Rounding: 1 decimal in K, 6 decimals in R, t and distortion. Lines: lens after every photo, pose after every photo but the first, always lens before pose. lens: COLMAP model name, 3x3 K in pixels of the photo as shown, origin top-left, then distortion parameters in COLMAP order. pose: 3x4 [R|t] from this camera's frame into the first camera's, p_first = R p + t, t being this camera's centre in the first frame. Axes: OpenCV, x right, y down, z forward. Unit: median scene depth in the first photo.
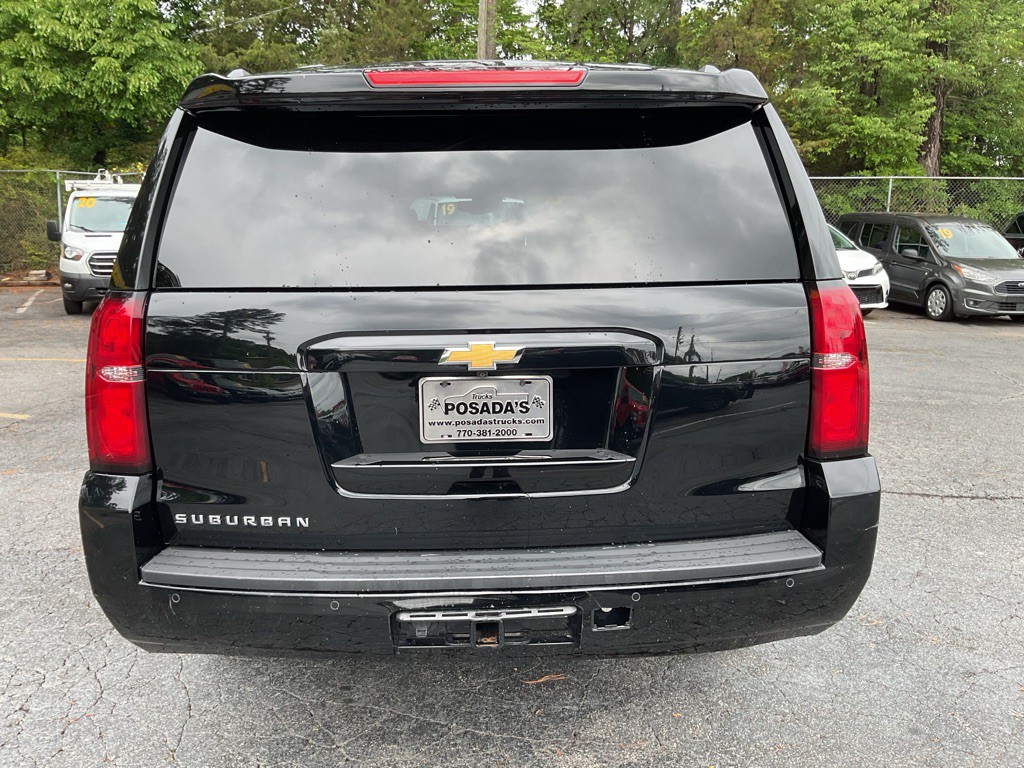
lens RADIAL K [[879.6, 0, 508.1], [0, 879.6, 359.3], [0, 0, 1]] dist [0.025403, -0.062523]
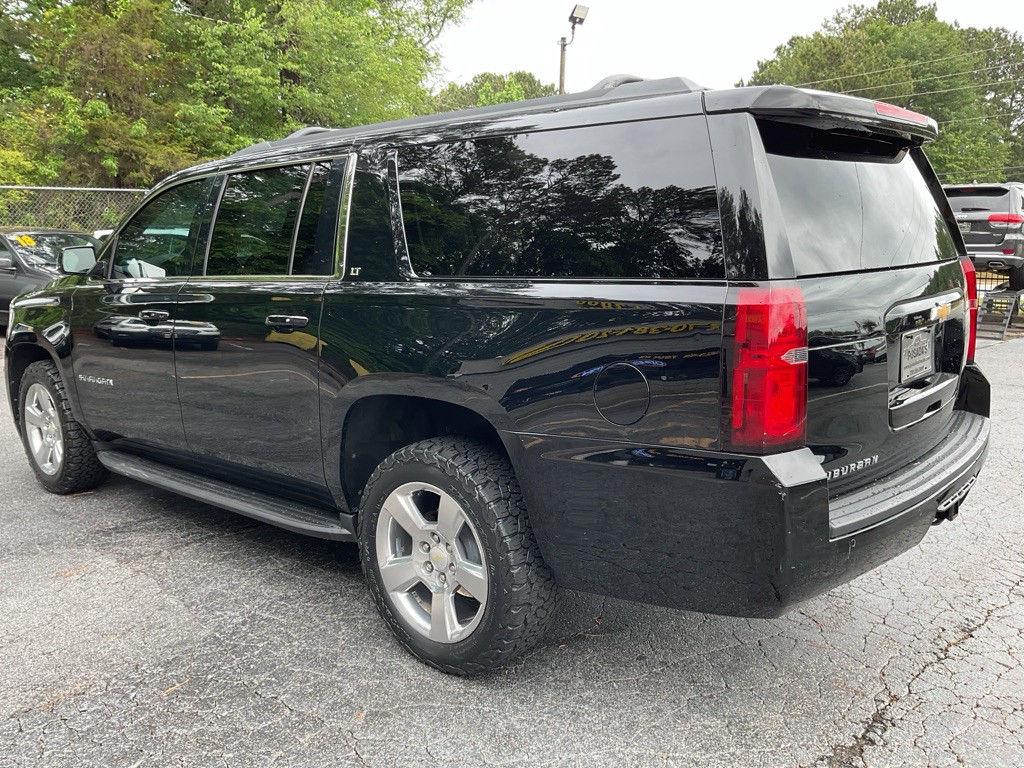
lens RADIAL K [[879.6, 0, 508.1], [0, 879.6, 359.3], [0, 0, 1]] dist [0.025403, -0.062523]
pose [[0.686107, -0.108437, 0.719374, -1.455693], [0.122199, 0.991958, 0.032978, -0.057773], [-0.717164, 0.065280, 0.693840, 0.498745]]
